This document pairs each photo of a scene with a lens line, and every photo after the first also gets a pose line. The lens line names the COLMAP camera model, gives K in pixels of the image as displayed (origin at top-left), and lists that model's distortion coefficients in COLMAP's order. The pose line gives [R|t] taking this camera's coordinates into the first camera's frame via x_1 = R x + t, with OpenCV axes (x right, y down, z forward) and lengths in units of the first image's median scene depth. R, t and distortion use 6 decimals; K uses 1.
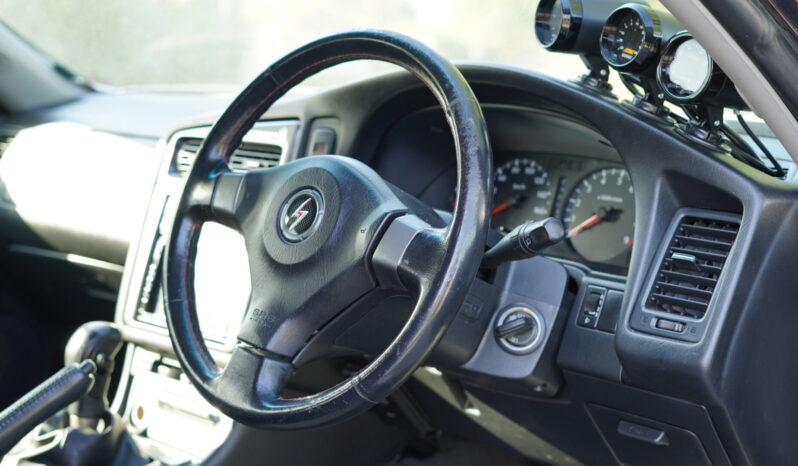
lens RADIAL K [[1274.2, 0, 397.2], [0, 1274.2, 229.8], [0, 0, 1]] dist [-0.046628, 0.000000]
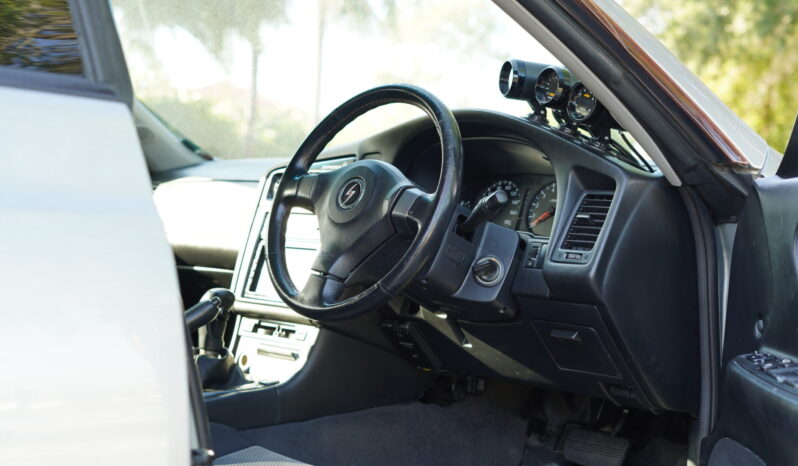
lens RADIAL K [[1274.2, 0, 402.0], [0, 1274.2, 236.7], [0, 0, 1]] dist [-0.046628, 0.000000]
pose [[0.998177, 0.003539, -0.060245, 0.083932], [-0.010051, 0.994085, -0.108138, 0.207818], [0.059506, 0.108546, 0.992309, -0.582074]]
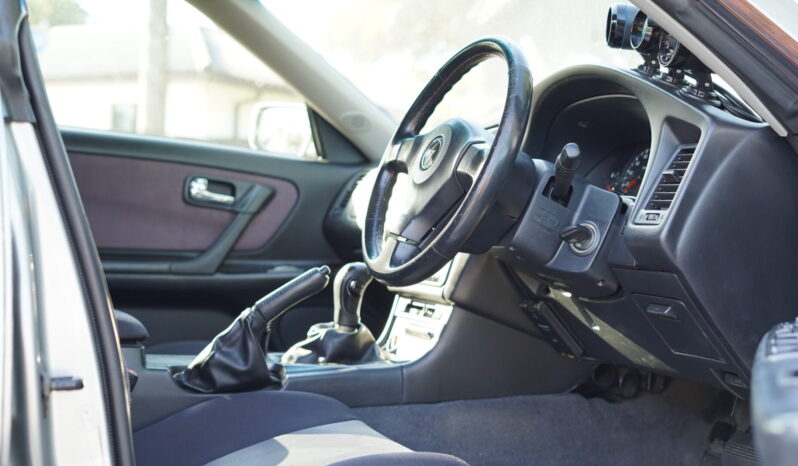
lens RADIAL K [[1274.2, 0, 398.0], [0, 1274.2, 229.4], [0, 0, 1]] dist [-0.046628, 0.000000]
pose [[0.911168, 0.008465, -0.411948, 0.492866], [-0.067524, 0.989340, -0.129023, 0.265610], [0.406464, 0.145378, 0.902026, -0.371257]]
